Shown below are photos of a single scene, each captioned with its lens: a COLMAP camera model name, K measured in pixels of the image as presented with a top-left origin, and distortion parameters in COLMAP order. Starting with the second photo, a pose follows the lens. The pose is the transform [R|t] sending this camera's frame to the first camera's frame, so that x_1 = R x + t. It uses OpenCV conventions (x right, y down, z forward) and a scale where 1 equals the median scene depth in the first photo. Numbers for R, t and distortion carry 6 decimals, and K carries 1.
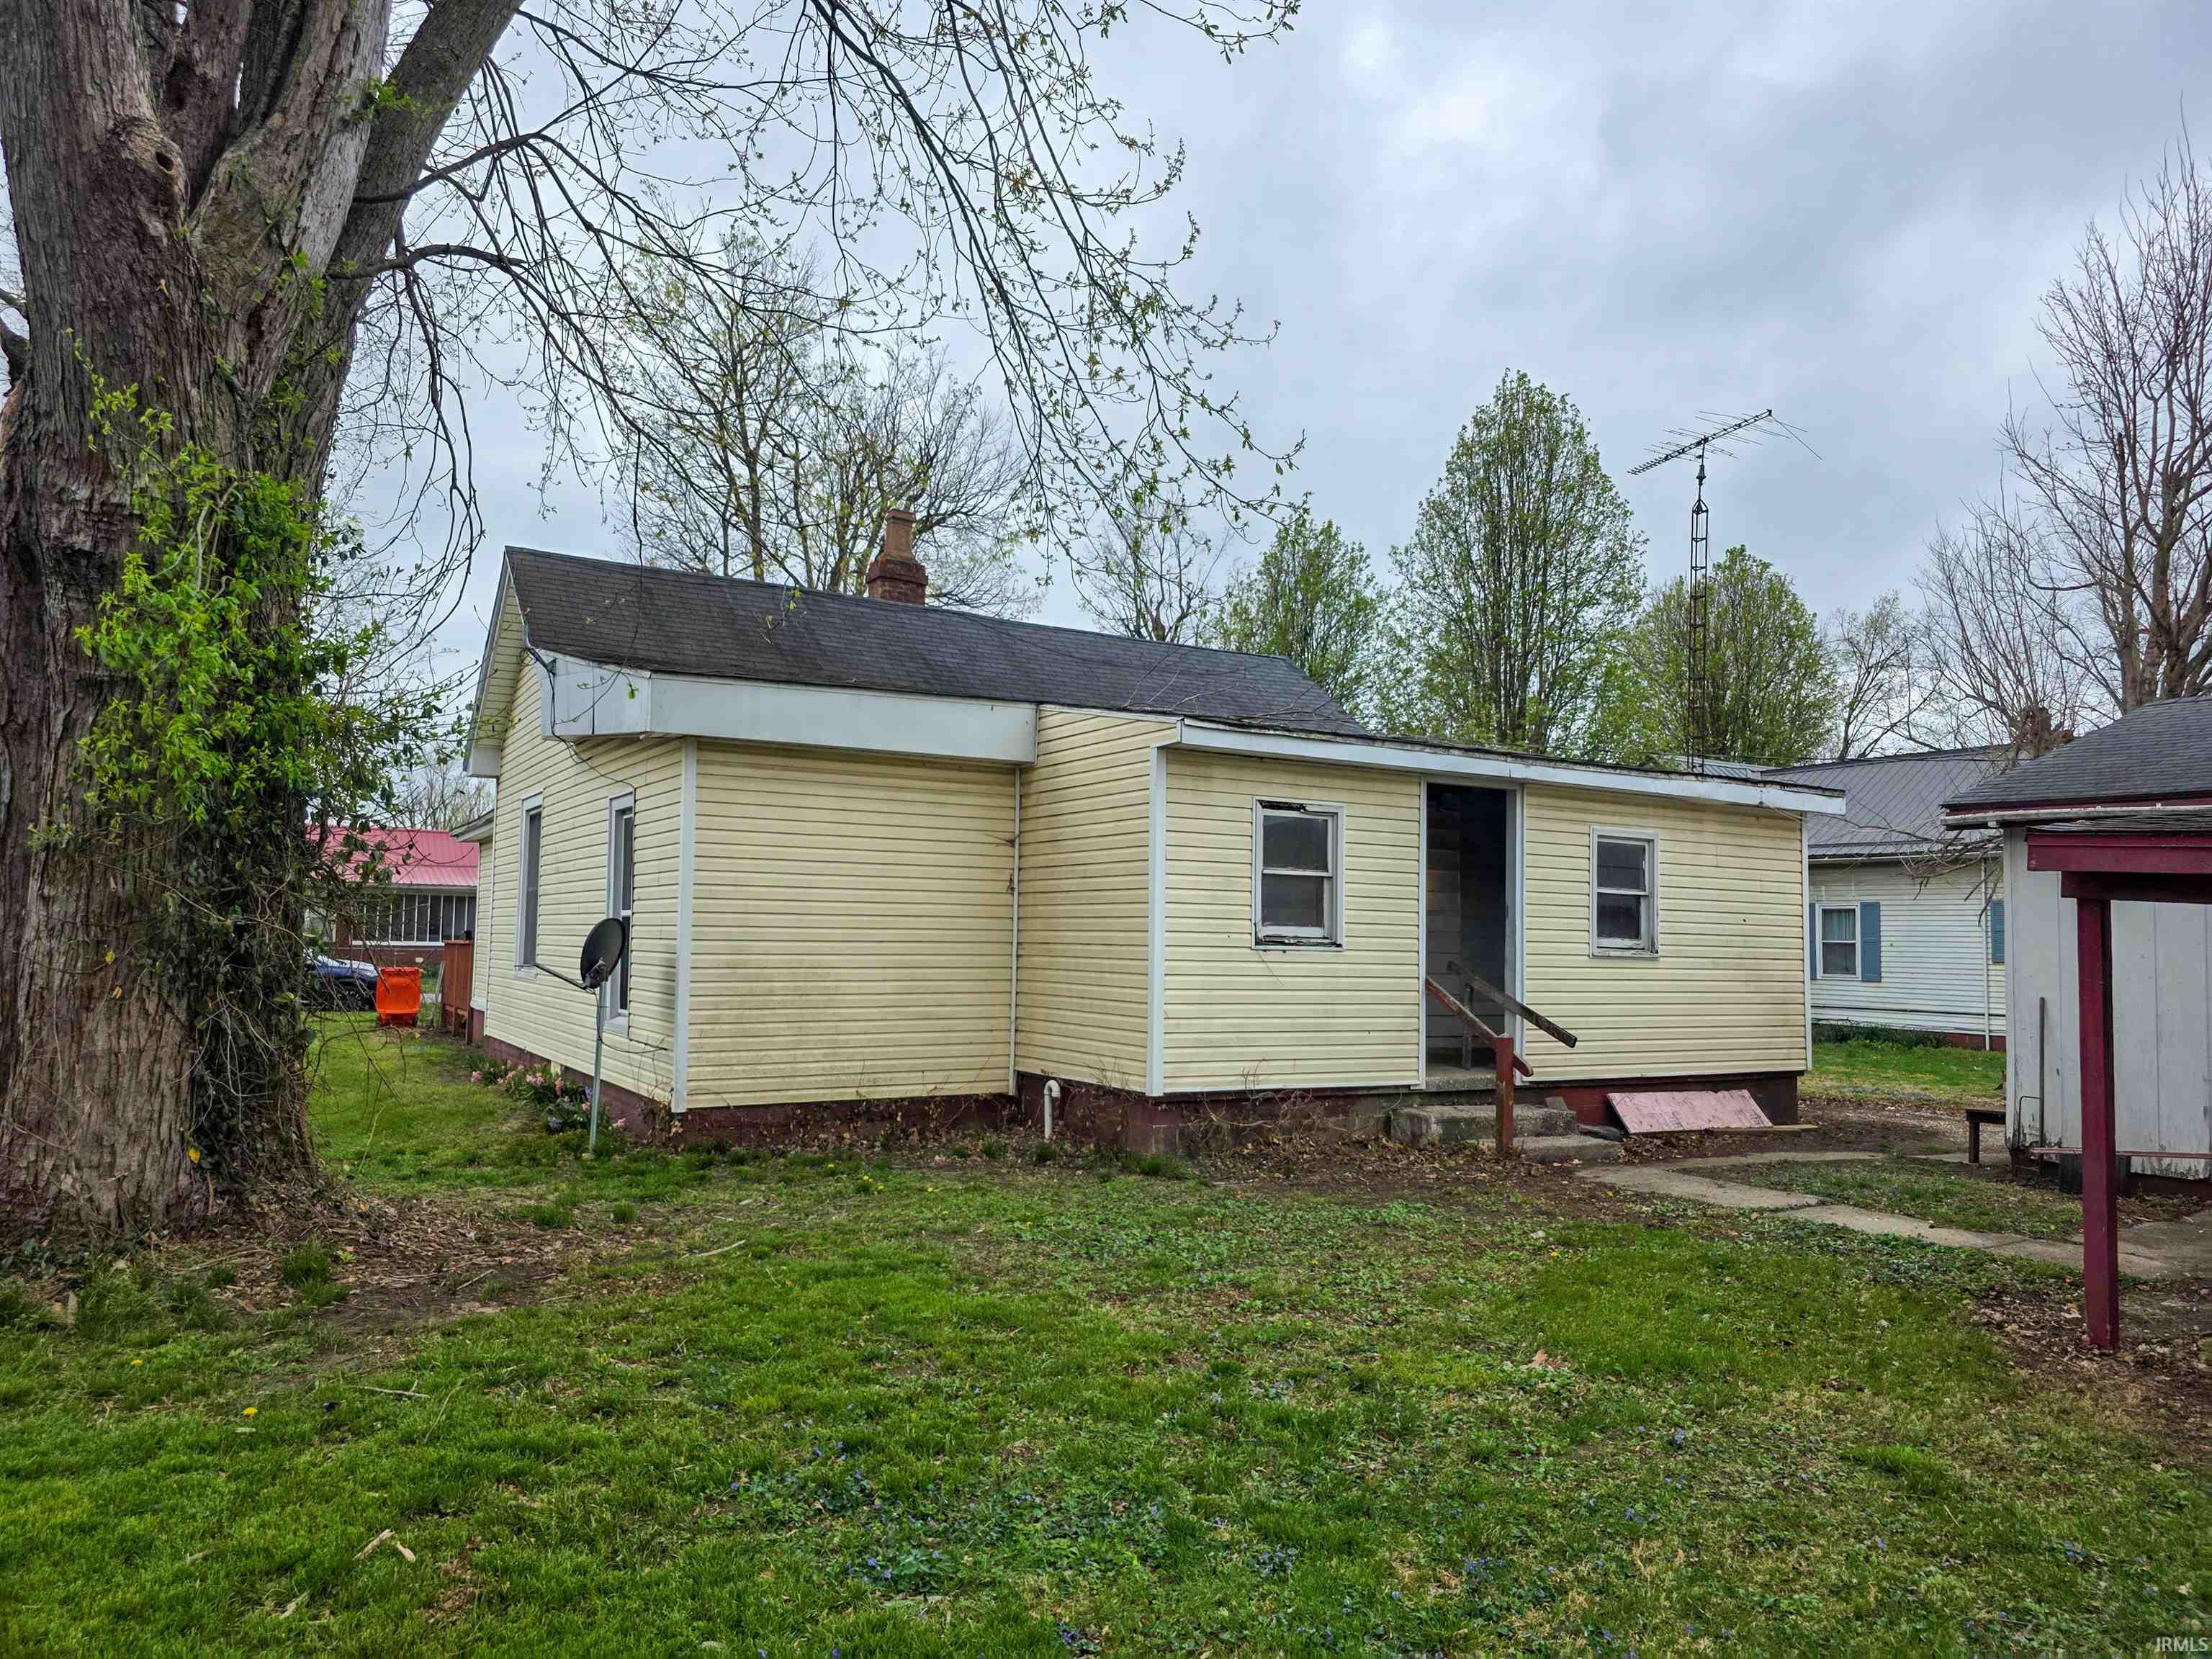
lens RADIAL K [[1443.5, 0, 1094.8], [0, 1443.5, 834.3], [0, 0, 1]] dist [0.034158, -0.000140]
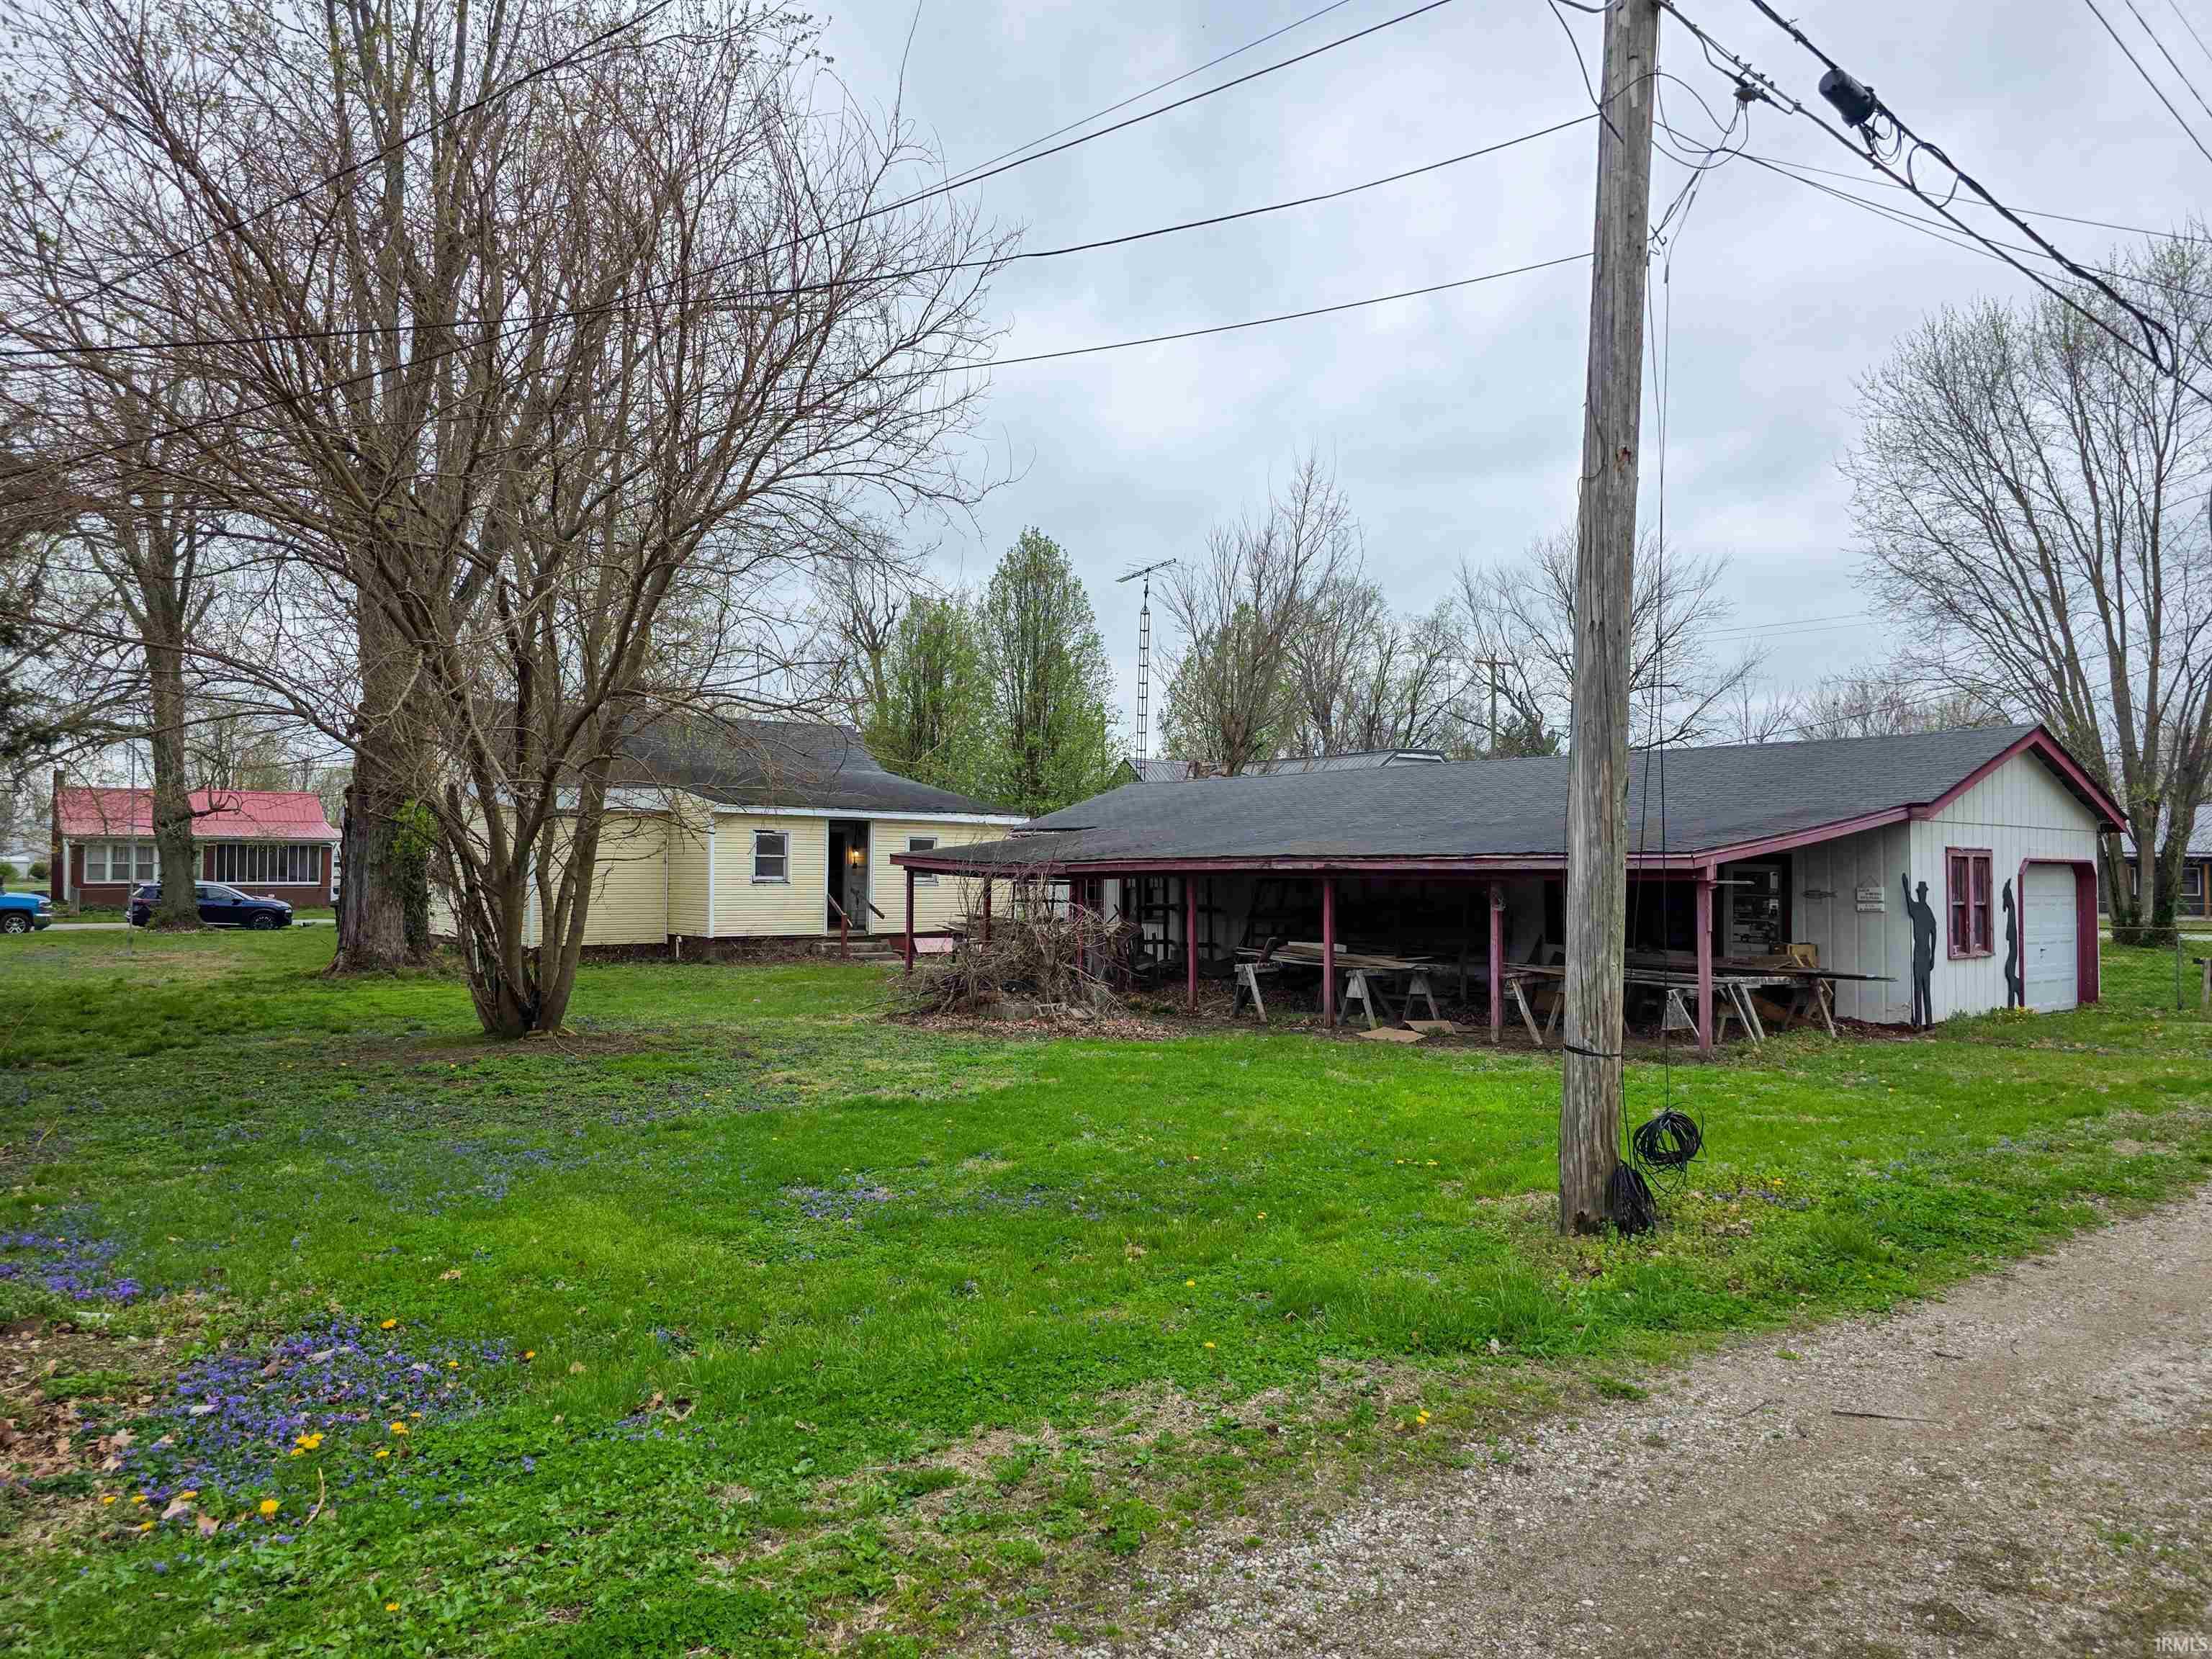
lens RADIAL K [[1443.5, 0, 1123.2], [0, 1443.5, 828.6], [0, 0, 1]] dist [0.034158, -0.000140]
pose [[0.988051, -0.008266, 0.153904, 0.359739], [0.000973, 0.998875, 0.047402, -0.145186], [-0.154122, -0.046686, 0.986948, -1.682738]]
